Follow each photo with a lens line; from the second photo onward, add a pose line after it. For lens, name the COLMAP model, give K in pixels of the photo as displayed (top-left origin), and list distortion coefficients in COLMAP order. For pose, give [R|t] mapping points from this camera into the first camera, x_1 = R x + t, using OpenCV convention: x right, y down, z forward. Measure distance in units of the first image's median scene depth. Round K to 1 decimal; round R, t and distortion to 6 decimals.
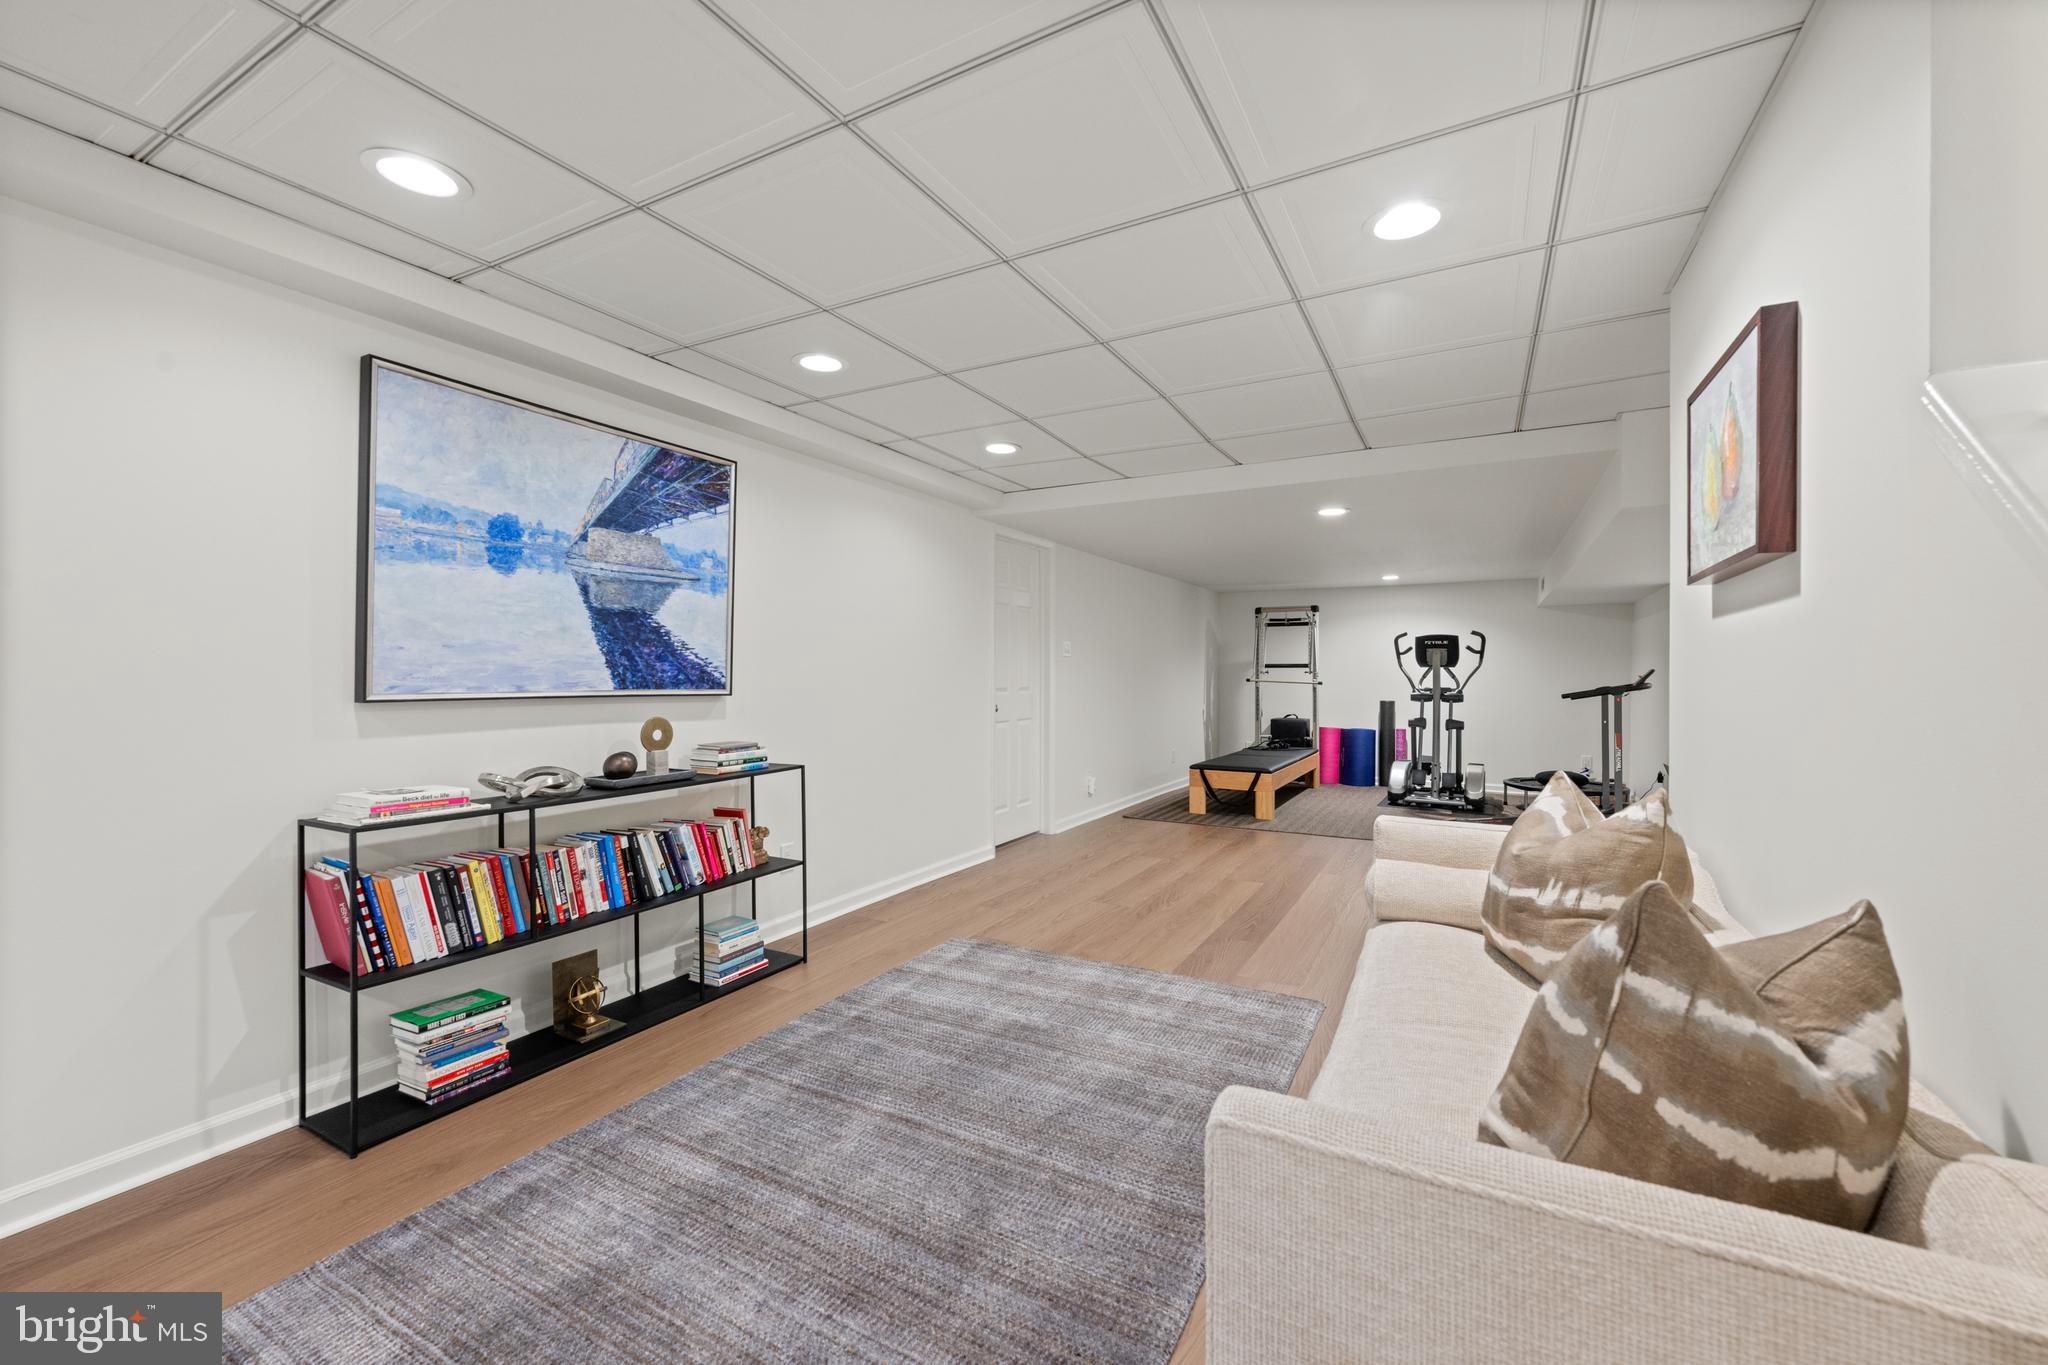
lens RADIAL K [[814.5, 0, 1022.7], [0, 814.5, 678.9], [0, 0, 1]] dist [-0.001505, 0.000336]
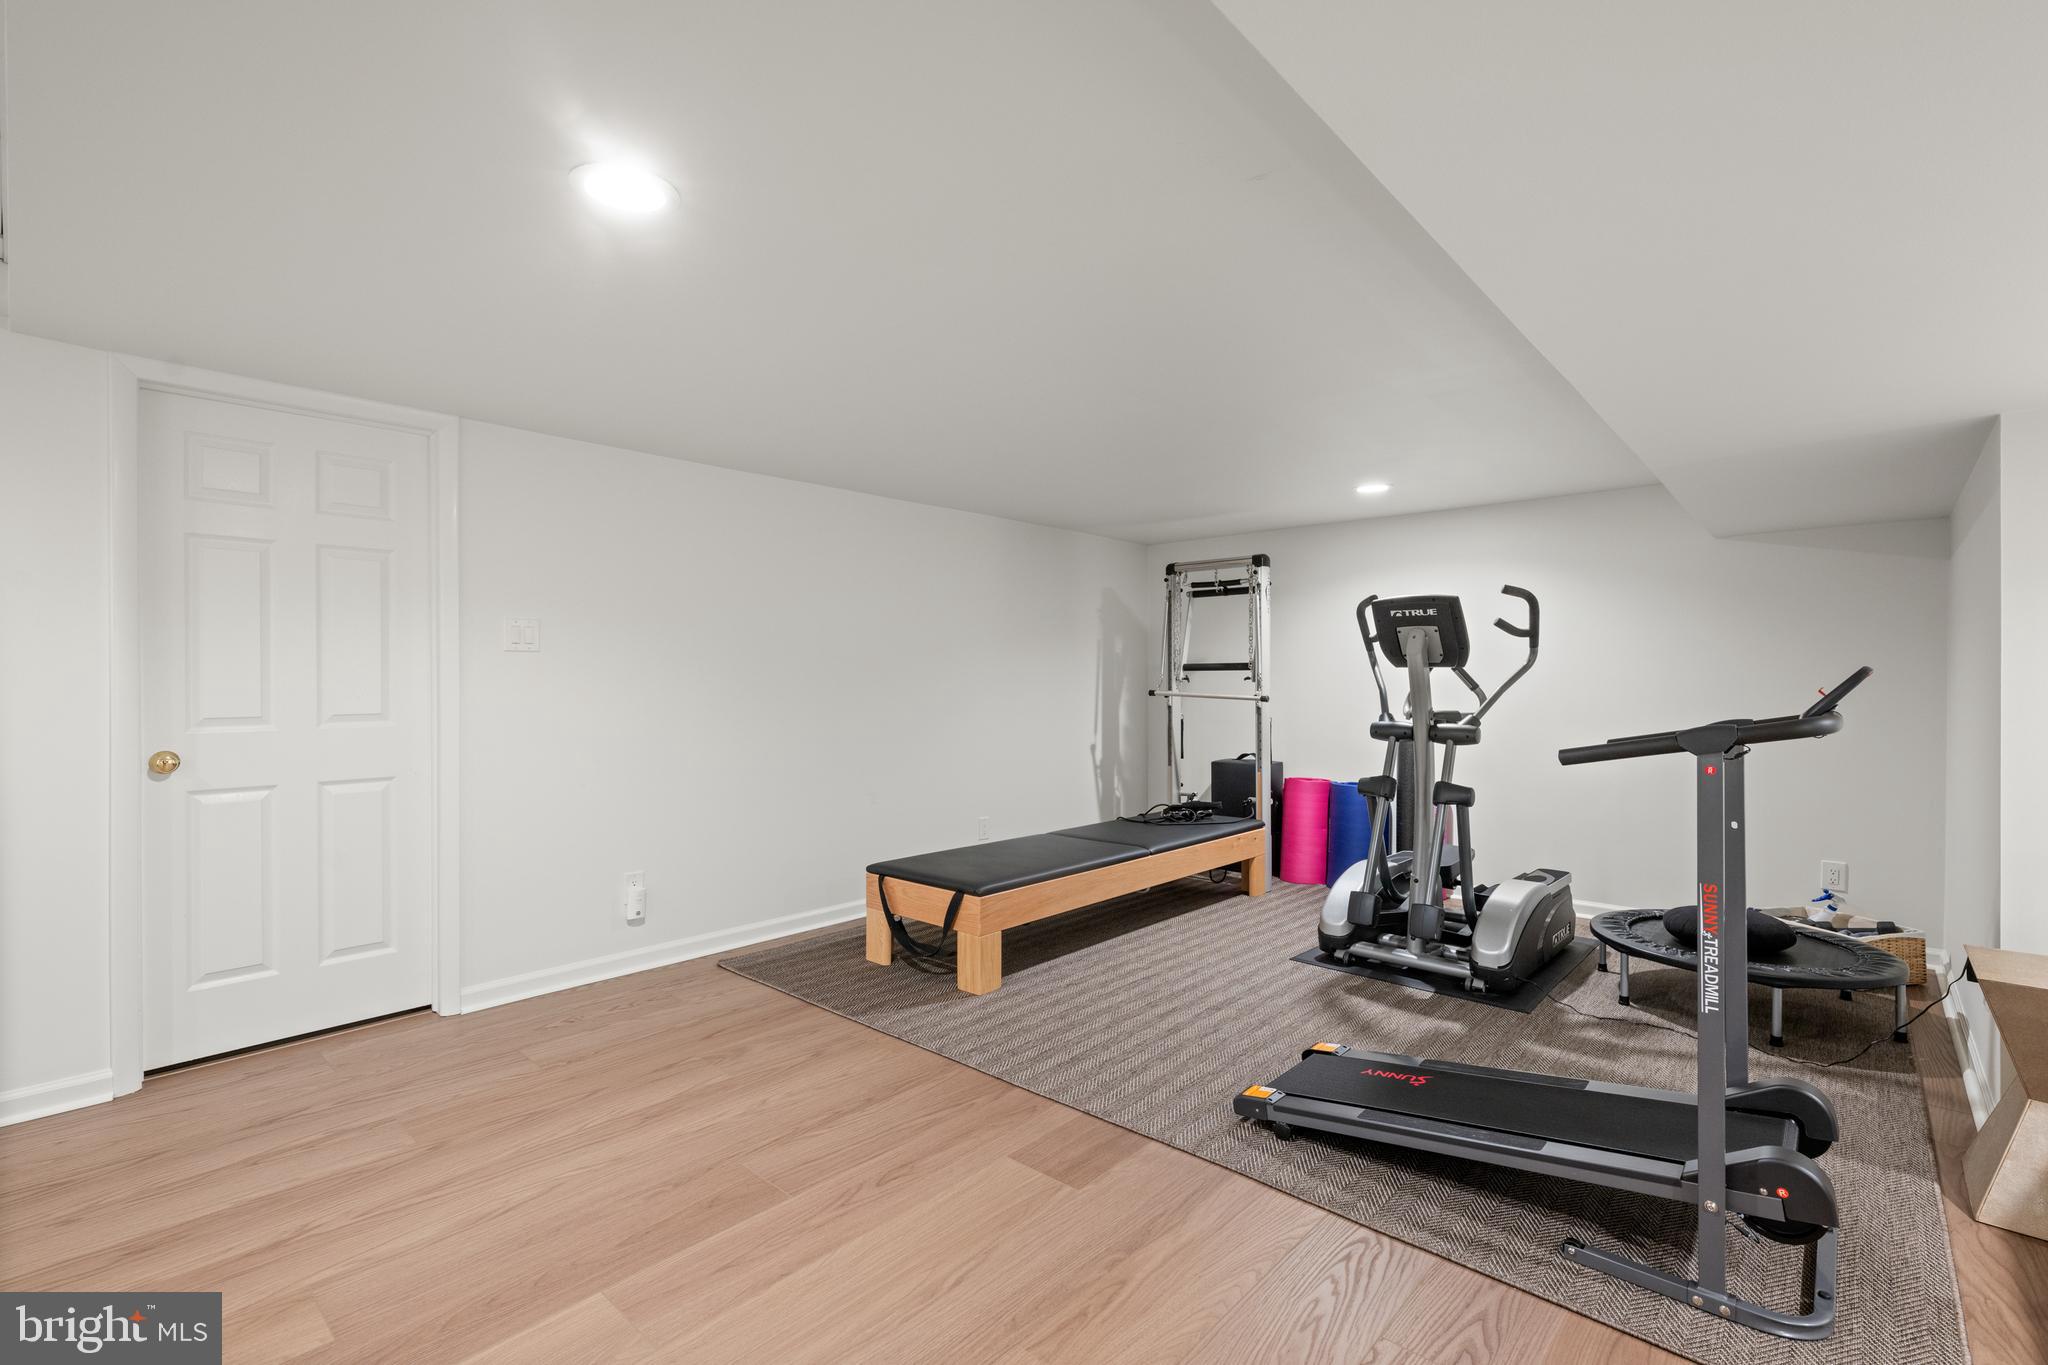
lens RADIAL K [[909.5, 0, 1030.0], [0, 909.5, 681.8], [0, 0, 1]] dist [-0.002214, 0.001256]
pose [[0.978654, -0.001995, -0.205505, 0.398648], [0.000853, 0.999984, -0.005646, -0.003059], [0.205513, 0.005351, 0.978640, 0.453392]]
